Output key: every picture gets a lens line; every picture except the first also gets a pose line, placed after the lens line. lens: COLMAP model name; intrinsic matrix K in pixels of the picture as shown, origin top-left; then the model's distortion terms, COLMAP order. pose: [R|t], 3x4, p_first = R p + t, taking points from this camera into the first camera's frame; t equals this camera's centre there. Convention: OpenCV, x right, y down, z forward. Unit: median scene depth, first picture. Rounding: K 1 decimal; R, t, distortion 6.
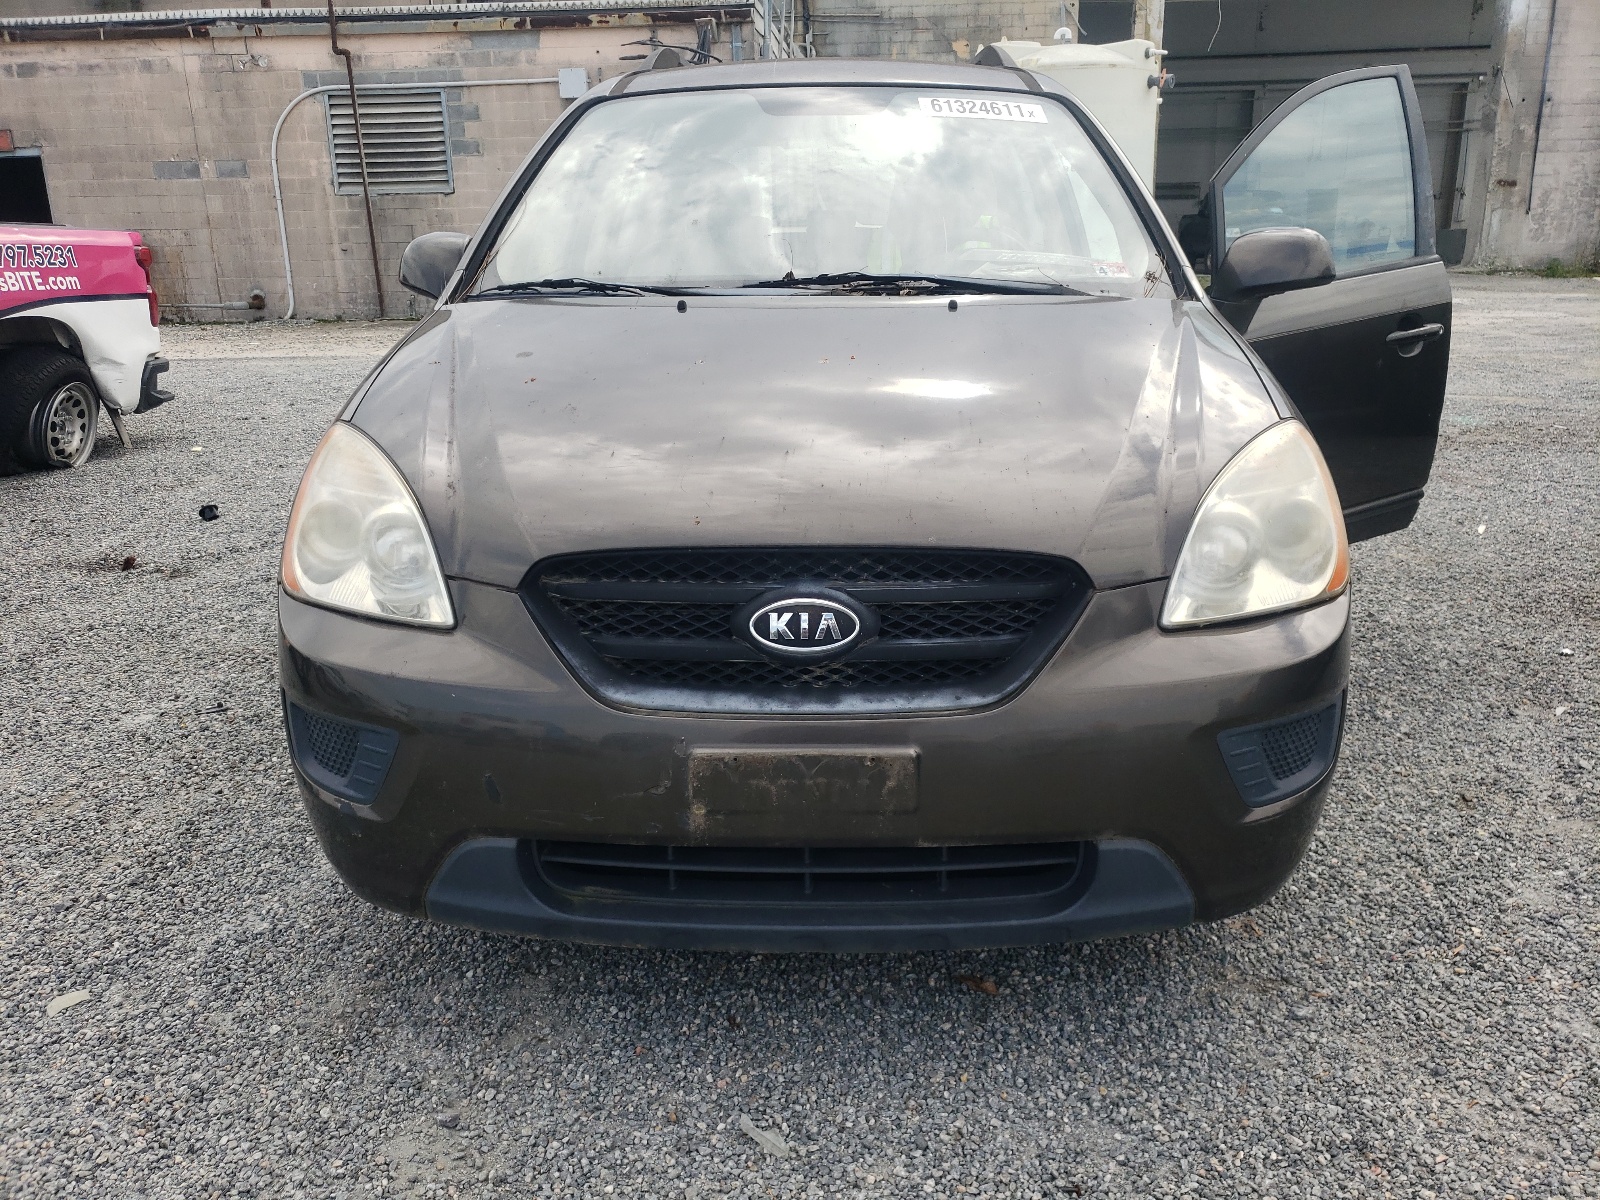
lens RADIAL K [[1197.5, 0, 770.4], [0, 1197.5, 622.8], [0, 0, 1]] dist [0.093414, -0.068234]
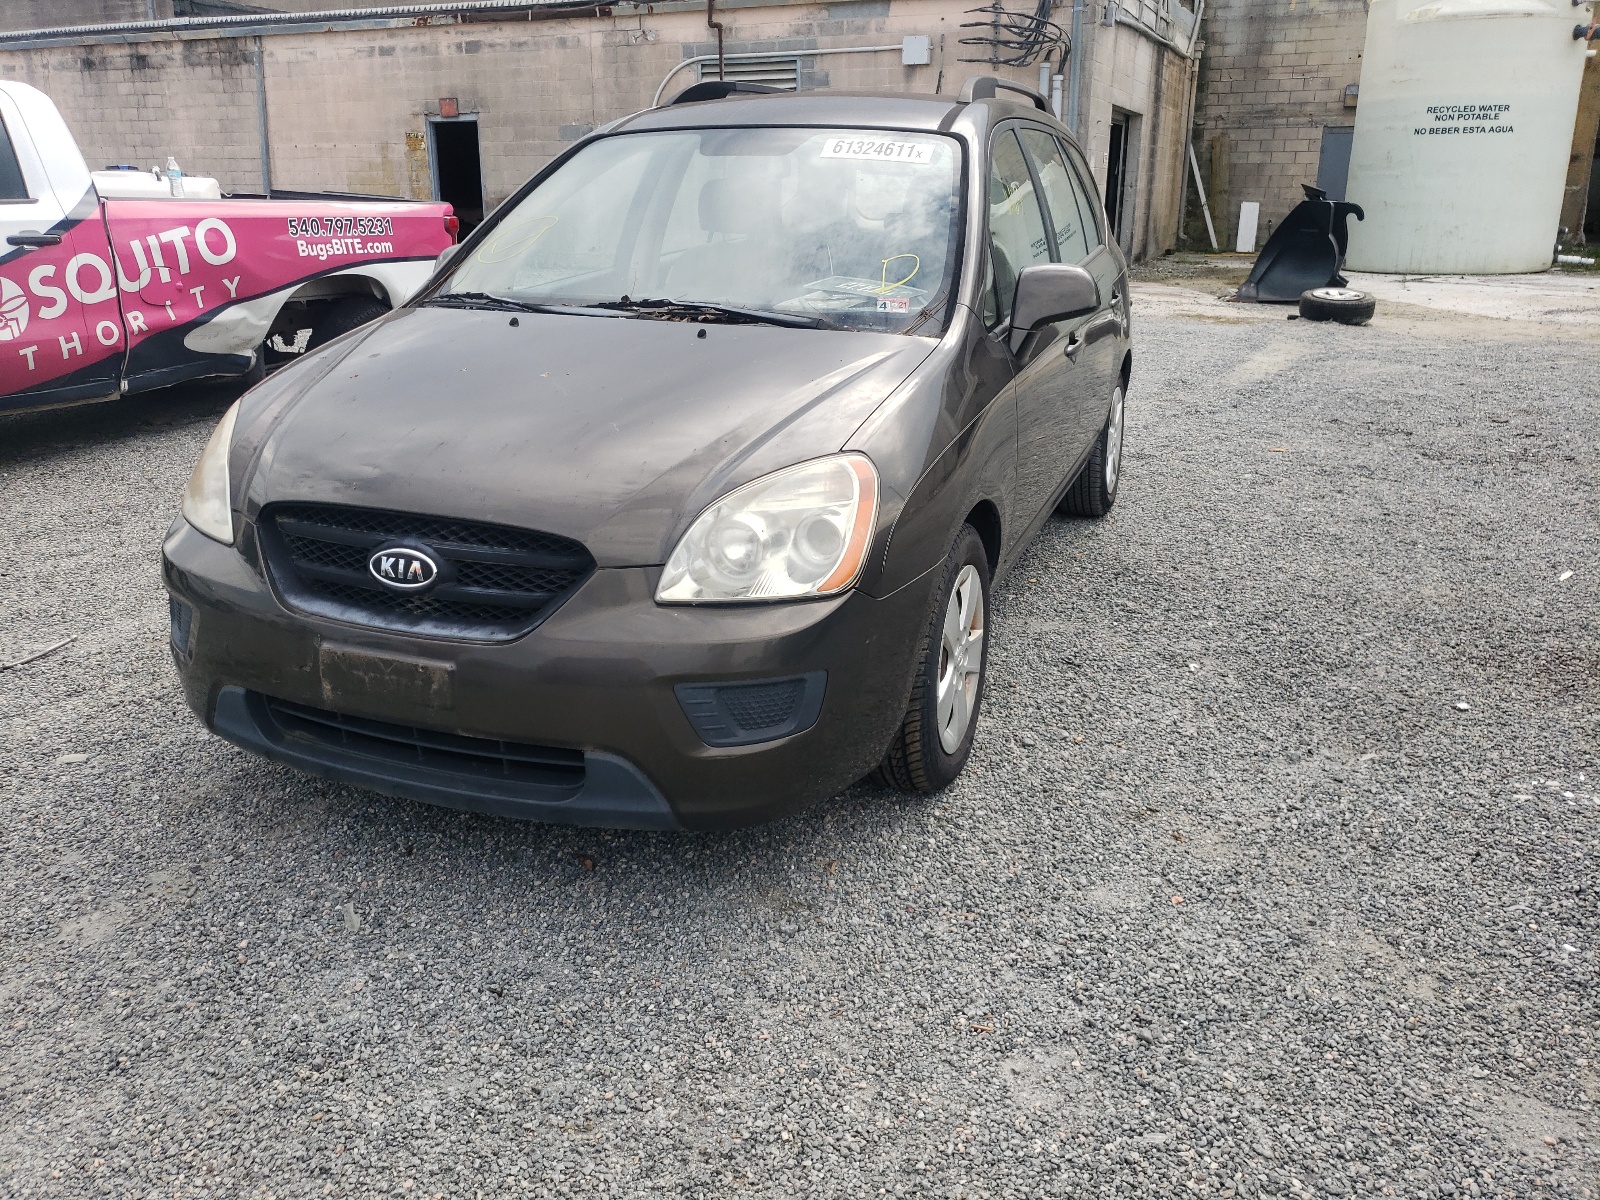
lens RADIAL K [[1234.5, 0, 758.7], [0, 1234.5, 600.2], [0, 0, 1]] dist [-0.003933, 0.049358]
pose [[0.942858, 0.124060, -0.309239, 0.819846], [-0.118513, 0.992273, 0.036737, -0.059176], [0.311407, 0.002012, 0.950275, -0.238360]]
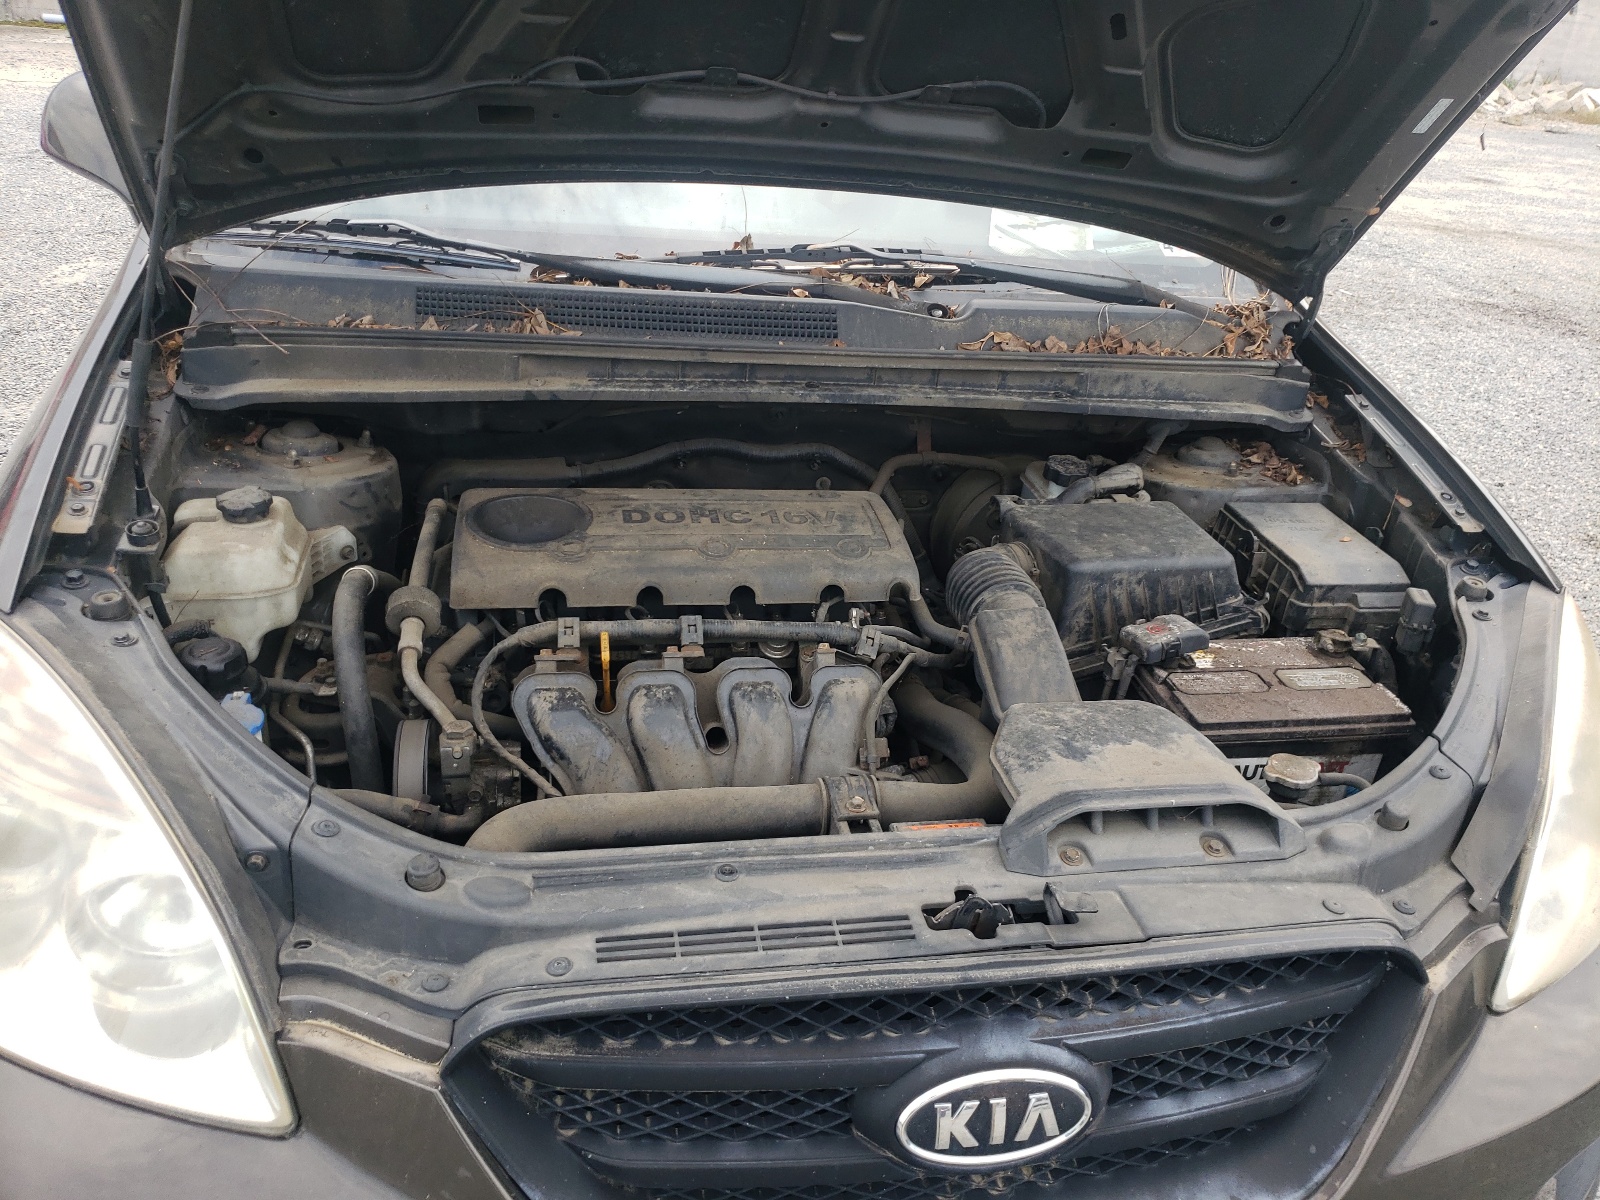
lens RADIAL K [[1197.5, 0, 770.4], [0, 1197.5, 622.8], [0, 0, 1]] dist [0.093414, -0.068234]
pose [[0.971287, -0.027182, 0.236354, -0.181197], [-0.017535, 0.982571, 0.185057, -0.295791], [-0.237265, -0.183888, 0.953882, 0.501579]]
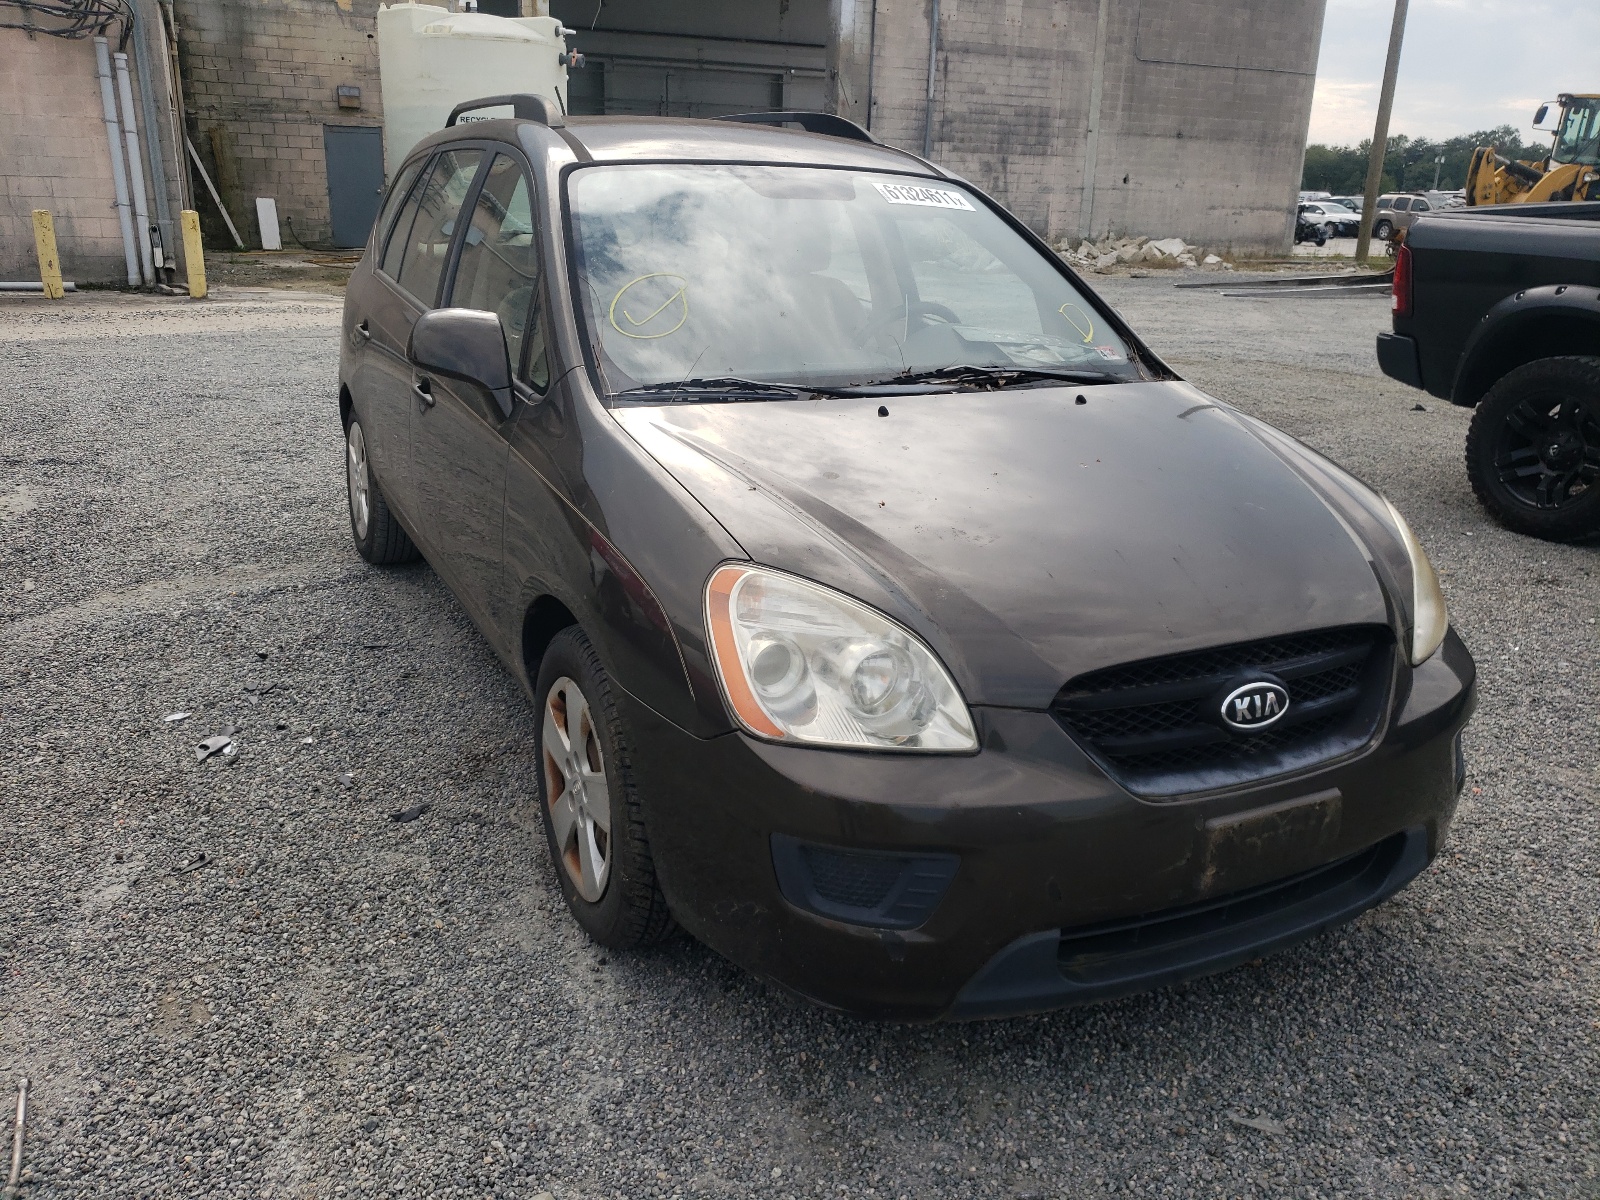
lens RADIAL K [[1258.9, 0, 741.0], [0, 1258.9, 592.4], [0, 0, 1]] dist [0.045343, -0.002796]
pose [[0.884239, -0.111986, 0.453409, -0.943488], [0.110920, 0.993405, 0.029040, -0.194451], [-0.453671, 0.024614, 0.890829, 0.072457]]
